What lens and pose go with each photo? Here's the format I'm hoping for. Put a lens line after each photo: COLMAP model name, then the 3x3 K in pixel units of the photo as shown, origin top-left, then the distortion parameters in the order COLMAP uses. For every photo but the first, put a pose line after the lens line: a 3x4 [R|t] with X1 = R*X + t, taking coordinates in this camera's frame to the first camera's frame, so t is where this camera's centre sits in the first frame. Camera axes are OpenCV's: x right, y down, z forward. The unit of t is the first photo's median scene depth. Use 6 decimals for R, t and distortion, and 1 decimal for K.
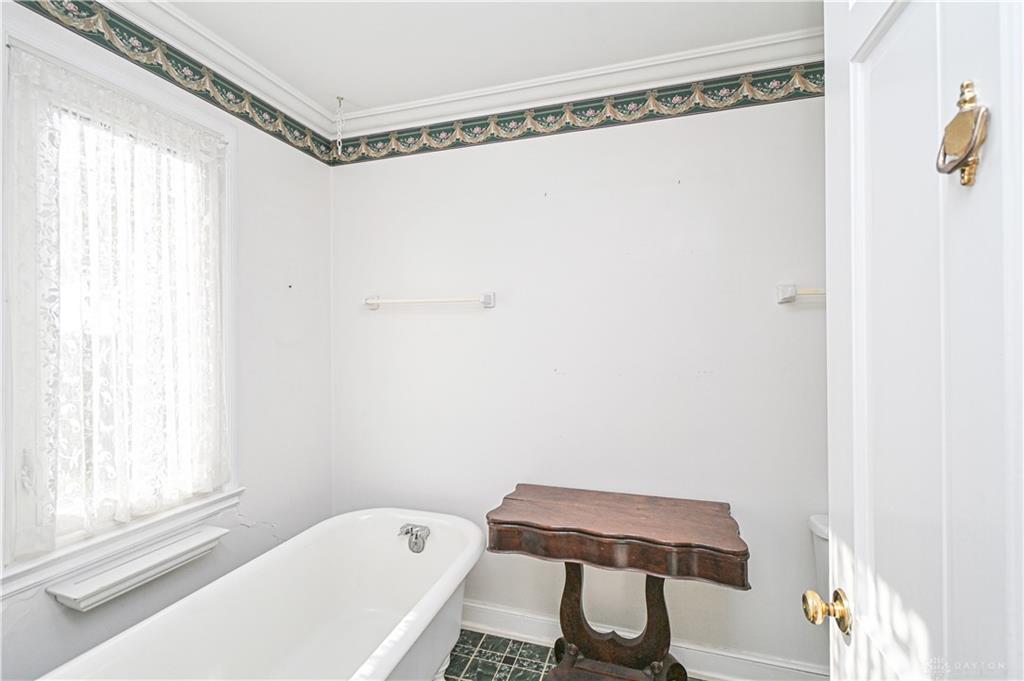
lens RADIAL K [[449.9, 0, 519.1], [0, 449.9, 339.9], [0, 0, 1]] dist [0.010441, -0.003023]
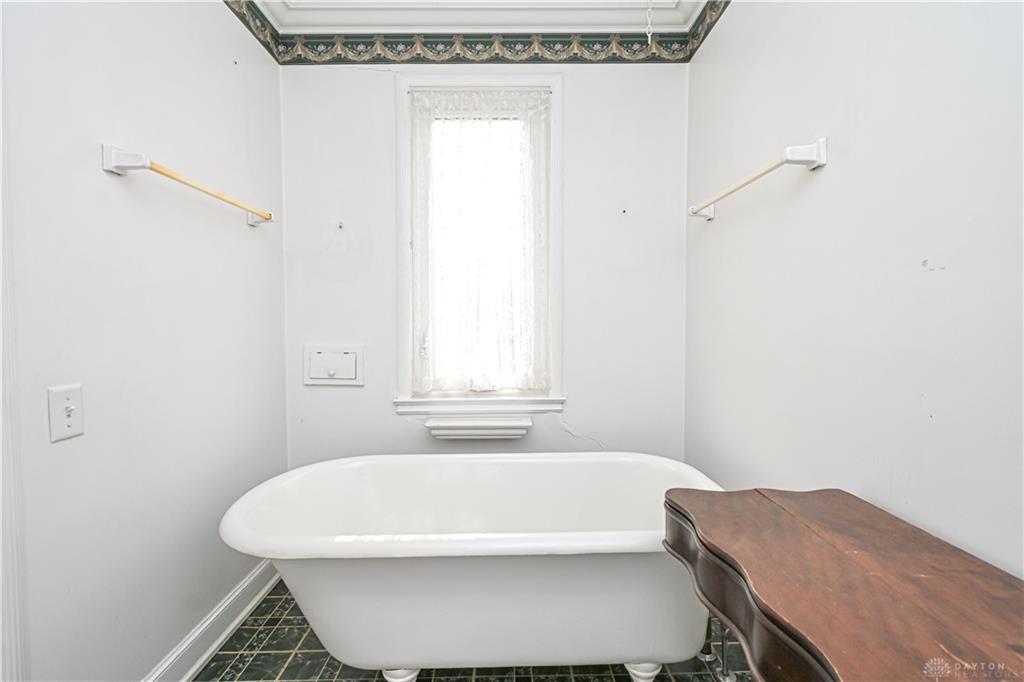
lens RADIAL K [[449.9, 0, 517.3], [0, 449.9, 337.8], [0, 0, 1]] dist [0.010441, -0.003023]
pose [[0.319766, 0.033862, -0.946891, 0.422828], [0.011668, 0.999145, 0.039671, 0.136442], [0.947425, -0.023733, 0.319097, 0.552149]]
